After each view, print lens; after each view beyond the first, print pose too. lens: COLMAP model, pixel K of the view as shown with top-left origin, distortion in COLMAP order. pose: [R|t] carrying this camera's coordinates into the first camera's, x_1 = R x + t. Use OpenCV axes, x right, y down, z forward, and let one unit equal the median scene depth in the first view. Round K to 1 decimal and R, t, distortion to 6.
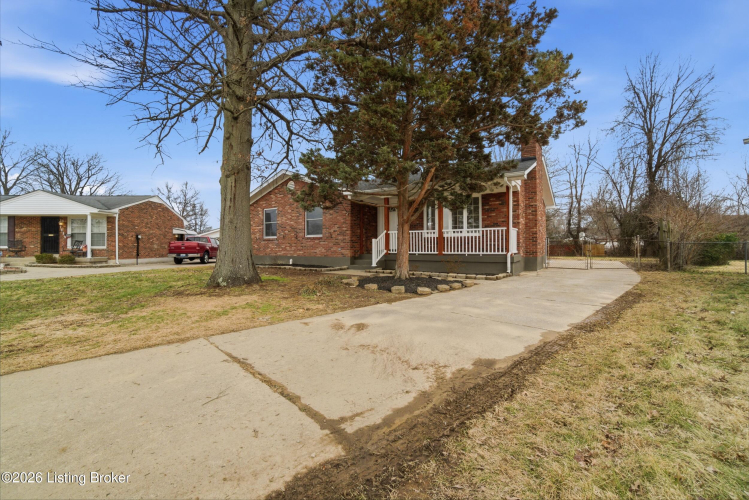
lens RADIAL K [[311.3, 0, 374.5], [0, 311.3, 250.0], [0, 0, 1]] dist [-0.036025, 0.016806]
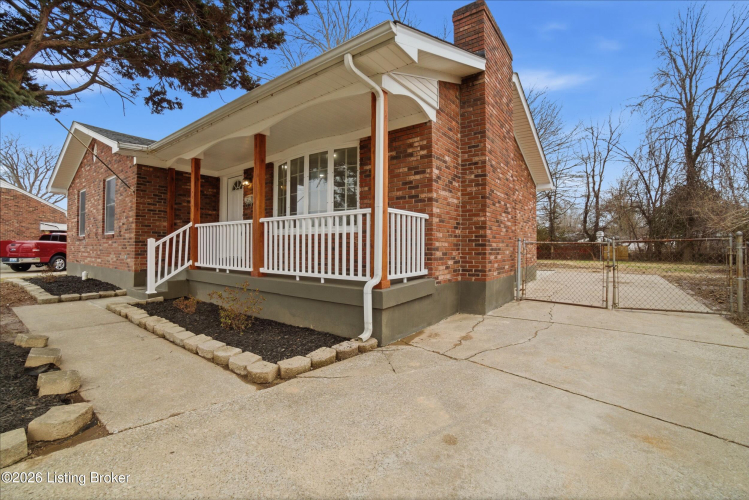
lens RADIAL K [[311.3, 0, 374.5], [0, 311.3, 250.0], [0, 0, 1]] dist [-0.036025, 0.016806]
pose [[0.999143, 0.005899, -0.040980, 0.112806], [-0.005840, 0.999982, 0.001546, -0.005944], [0.040988, -0.001306, 0.999159, 0.165662]]
